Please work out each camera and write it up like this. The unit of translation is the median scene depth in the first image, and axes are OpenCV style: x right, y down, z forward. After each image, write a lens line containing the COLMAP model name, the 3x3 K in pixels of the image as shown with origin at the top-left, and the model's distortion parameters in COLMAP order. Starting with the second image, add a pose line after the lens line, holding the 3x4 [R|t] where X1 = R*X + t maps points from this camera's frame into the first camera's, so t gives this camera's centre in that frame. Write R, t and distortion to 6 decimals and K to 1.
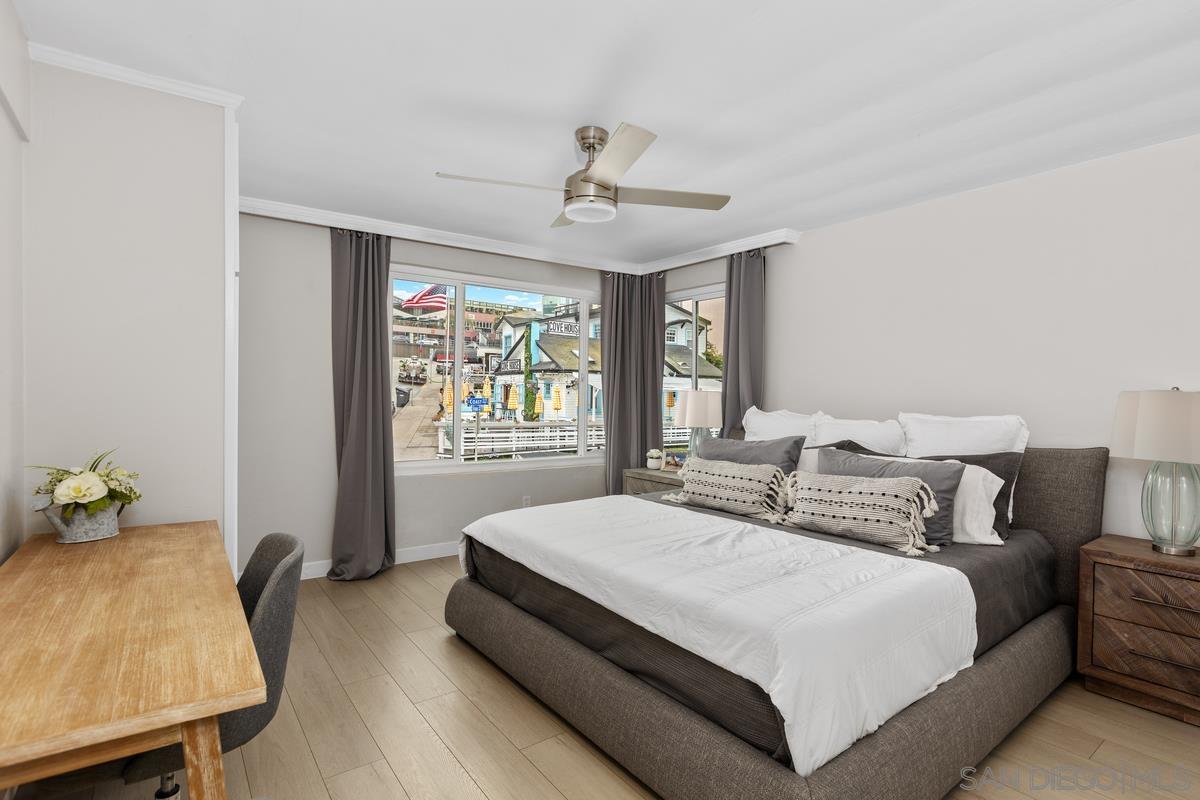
lens RADIAL K [[606.1, 0, 596.3], [0, 606.1, 402.4], [0, 0, 1]] dist [-0.003310, 0.000525]
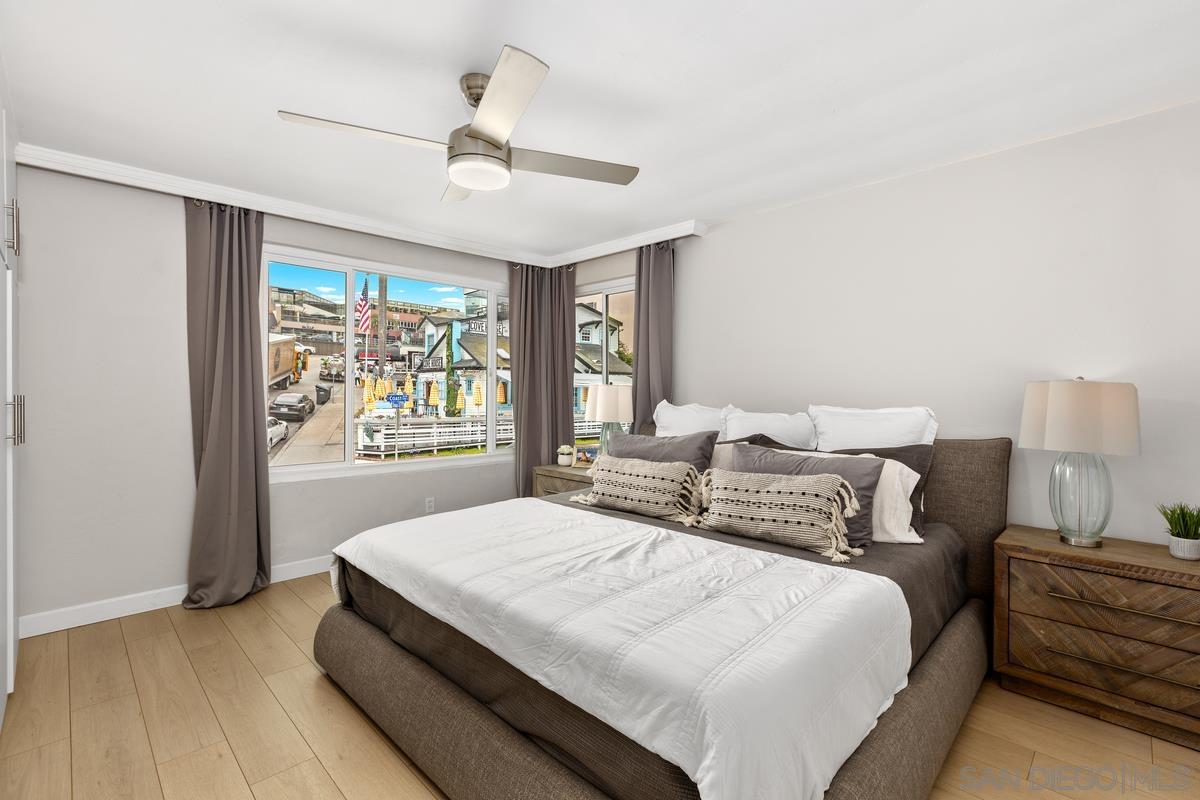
lens RADIAL K [[552.1, 0, 603.8], [0, 552.1, 397.8], [0, 0, 1]] dist [0.004862, 0.000528]
pose [[0.988534, -0.009912, 0.150673, 0.041941], [0.009847, 0.999951, 0.001172, 0.000451], [-0.150678, 0.000325, 0.988583, 0.194418]]
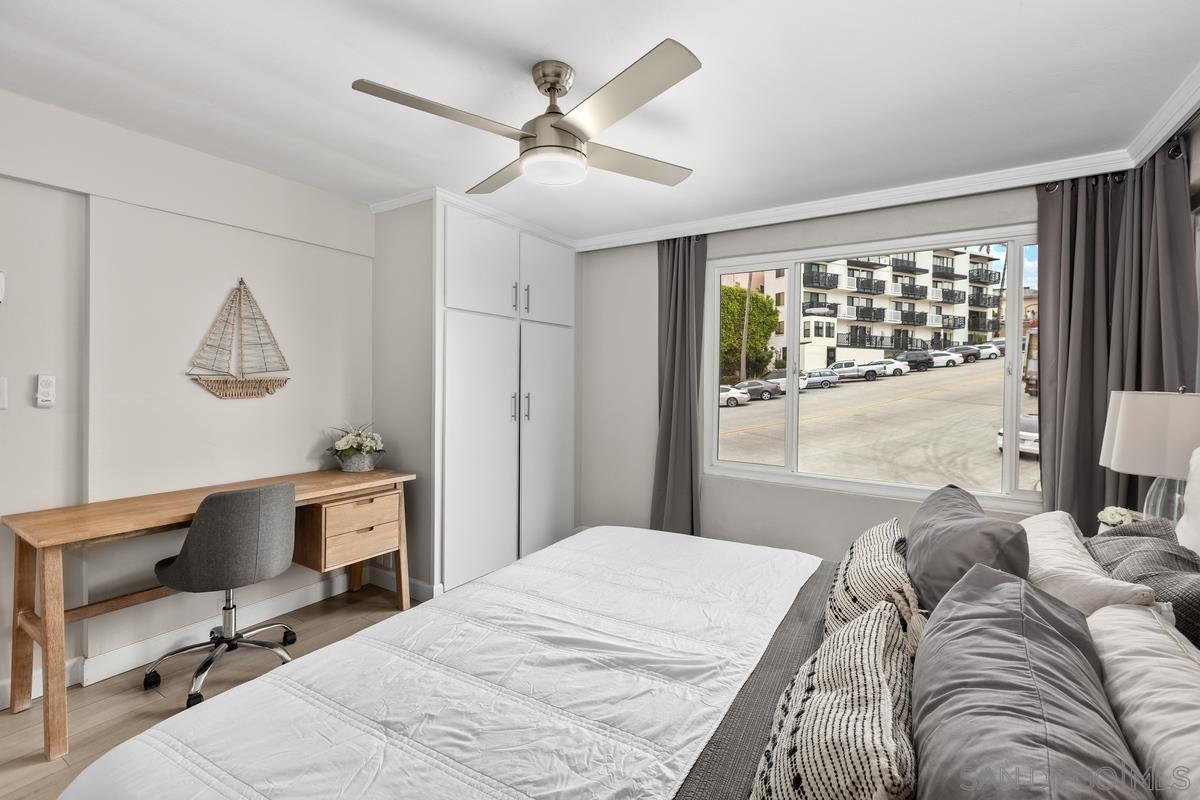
lens RADIAL K [[552.1, 0, 606.7], [0, 552.1, 388.6], [0, 0, 1]] dist [0.004862, 0.000528]
pose [[0.342208, 0.007113, -0.939597, 0.661142], [-0.013840, 0.999901, 0.002529, -0.025704], [0.939522, 0.012139, 0.342272, 0.773306]]
